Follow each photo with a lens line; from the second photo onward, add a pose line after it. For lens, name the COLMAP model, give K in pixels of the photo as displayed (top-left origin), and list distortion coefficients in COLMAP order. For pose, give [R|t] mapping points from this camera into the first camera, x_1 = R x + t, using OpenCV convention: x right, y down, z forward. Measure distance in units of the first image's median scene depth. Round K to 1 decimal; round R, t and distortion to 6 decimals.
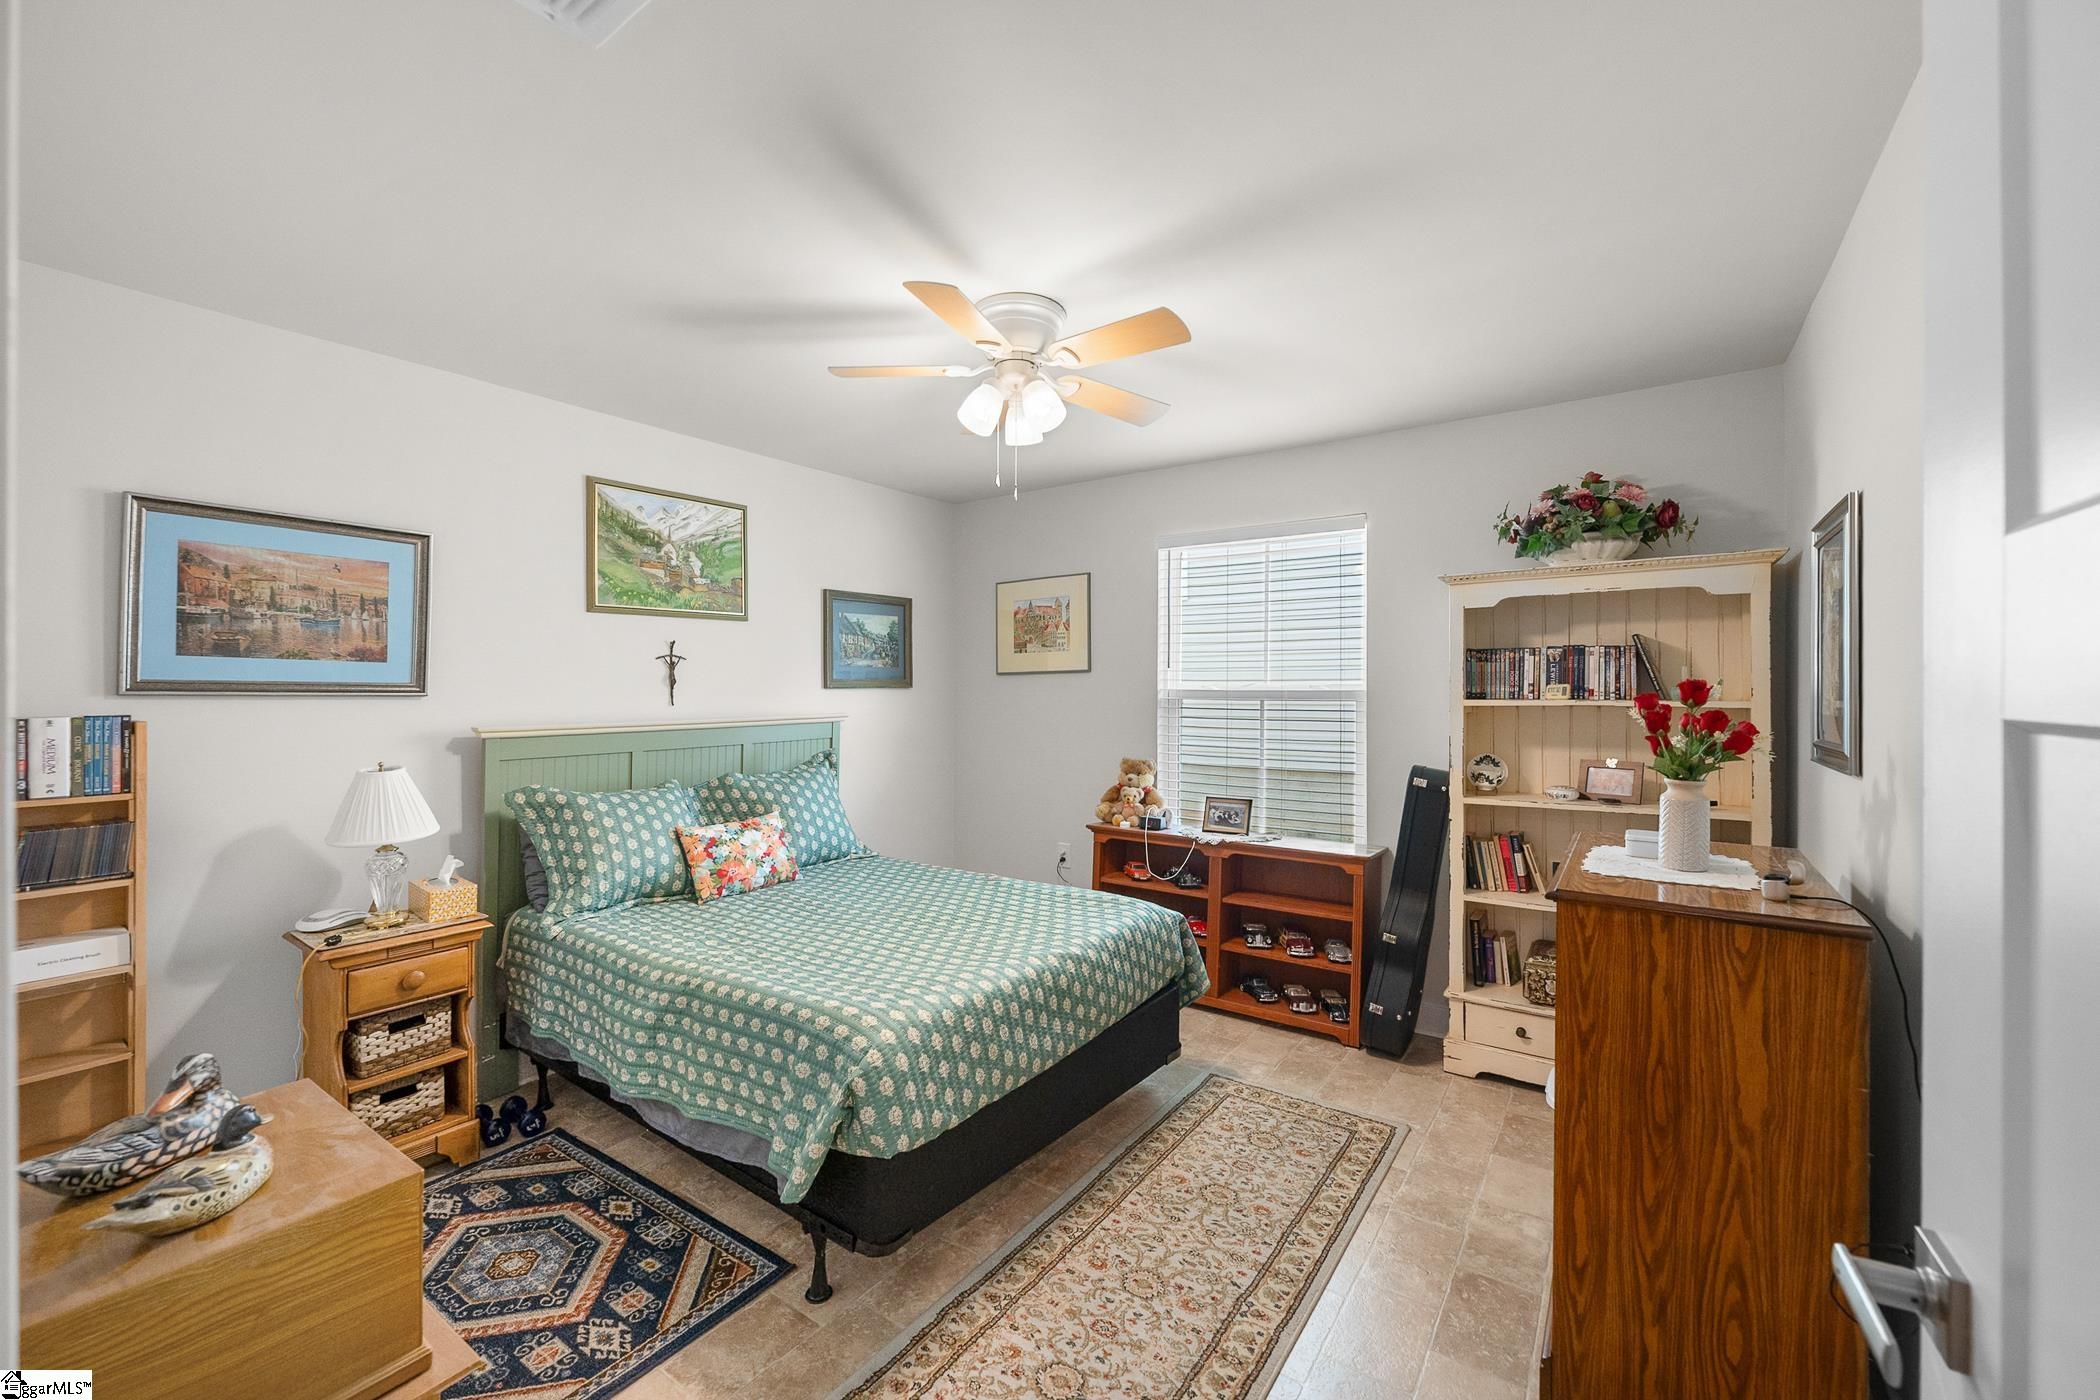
lens RADIAL K [[844.3, 0, 1051.9], [0, 844.3, 692.4], [0, 0, 1]] dist [-0.002140, 0.000152]
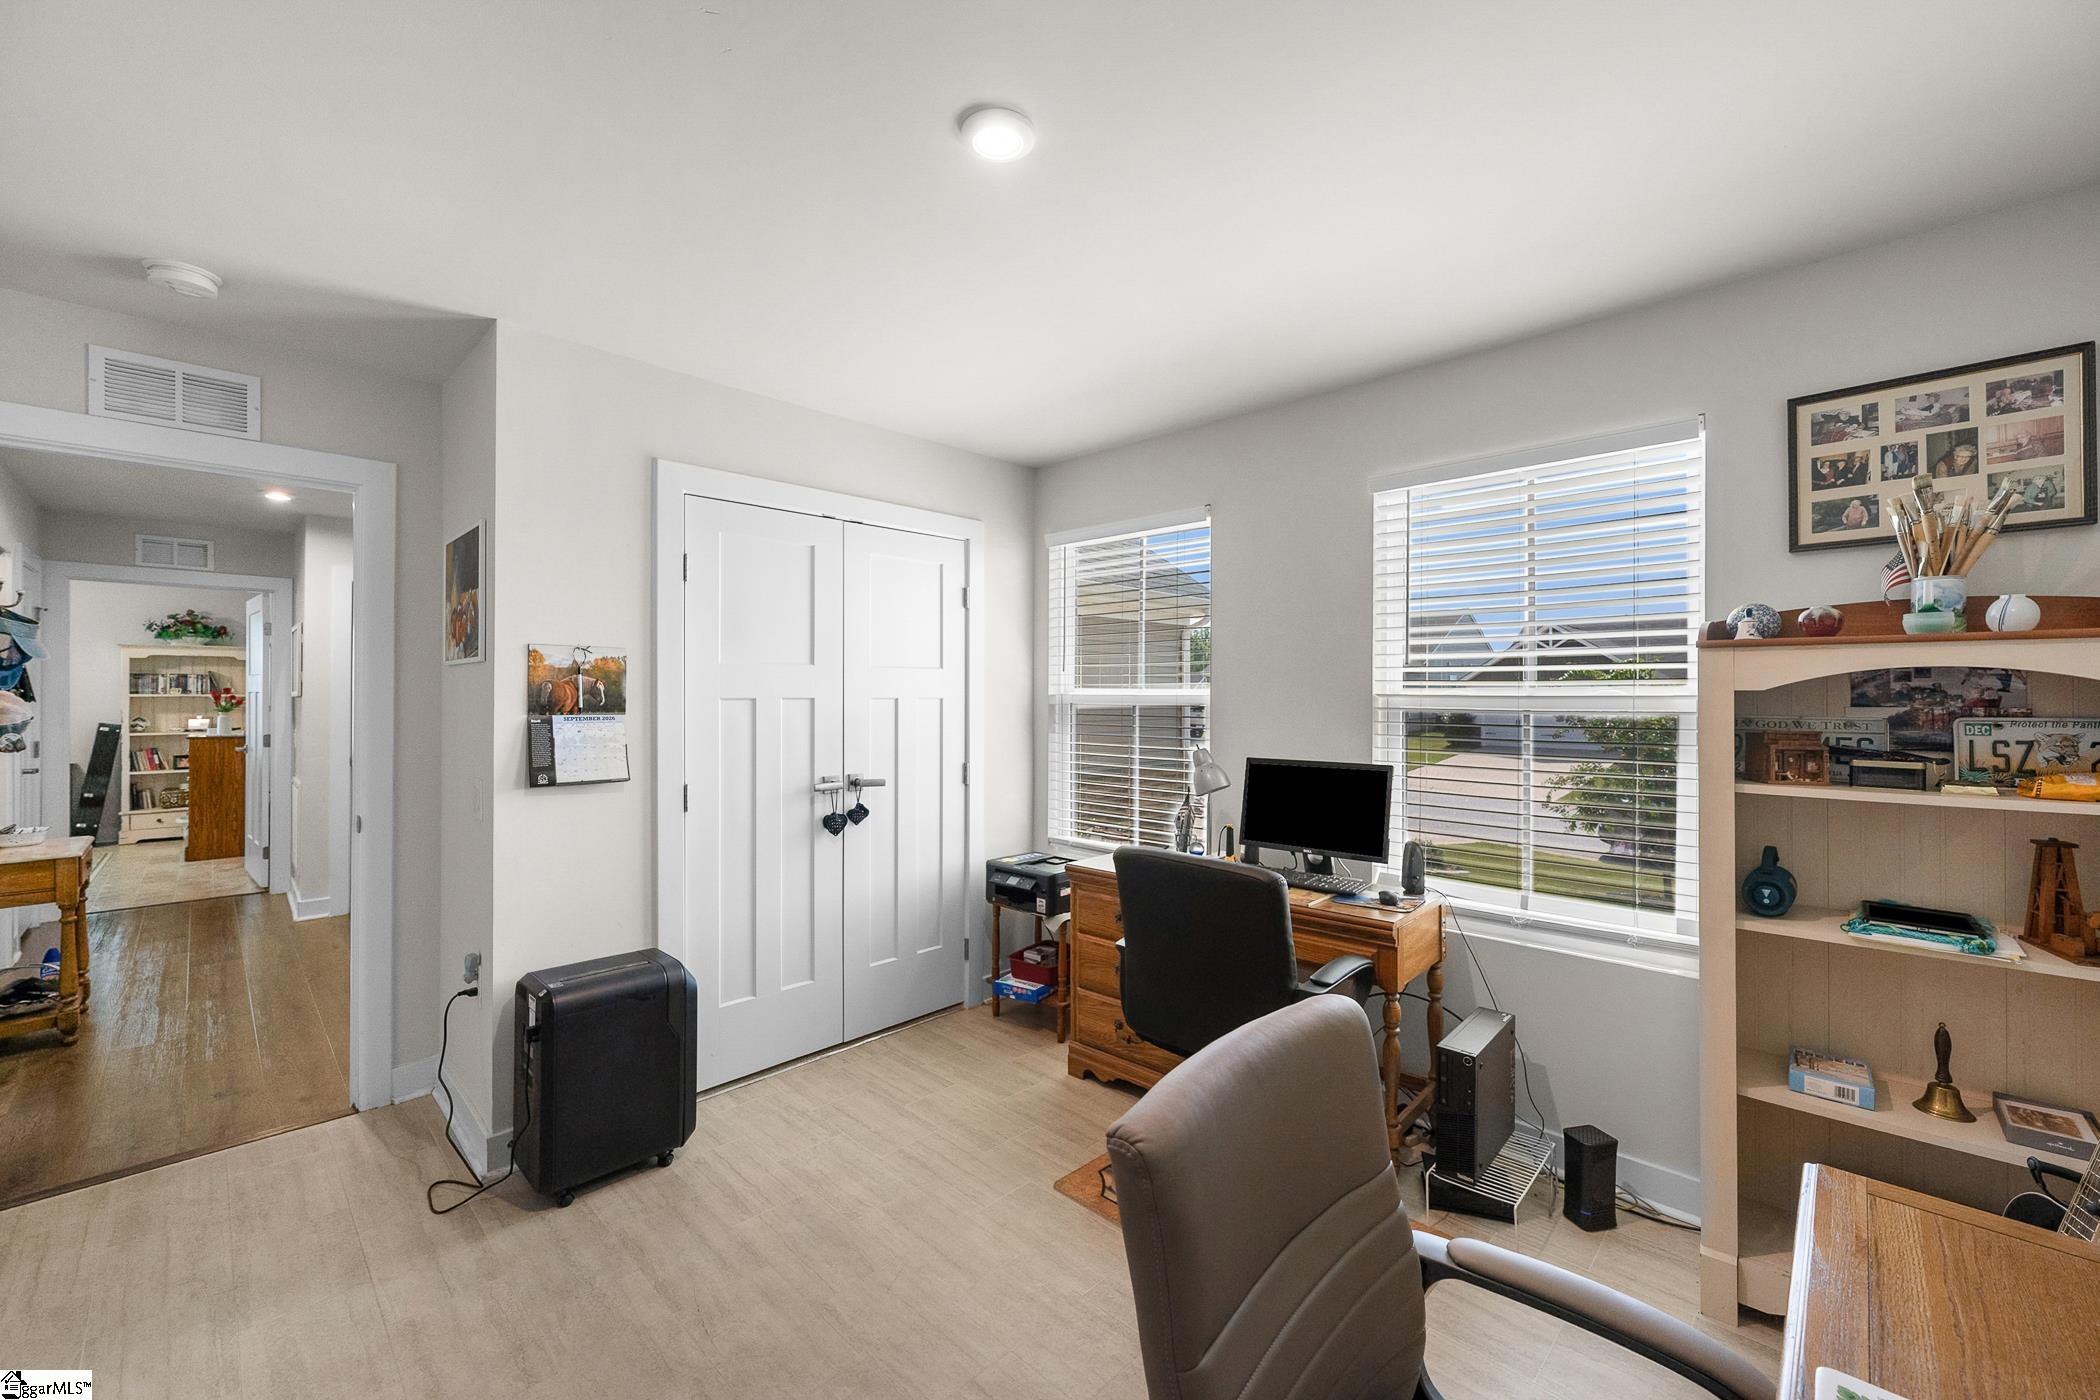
lens RADIAL K [[844.3, 0, 1057.2], [0, 844.3, 695.1], [0, 0, 1]] dist [-0.002140, 0.000152]
pose [[0.170884, 0.000360, 0.985291, -1.549756], [0.001560, 0.999999, -0.000636, 0.017700], [-0.985290, 0.001645, 0.170883, -2.203853]]
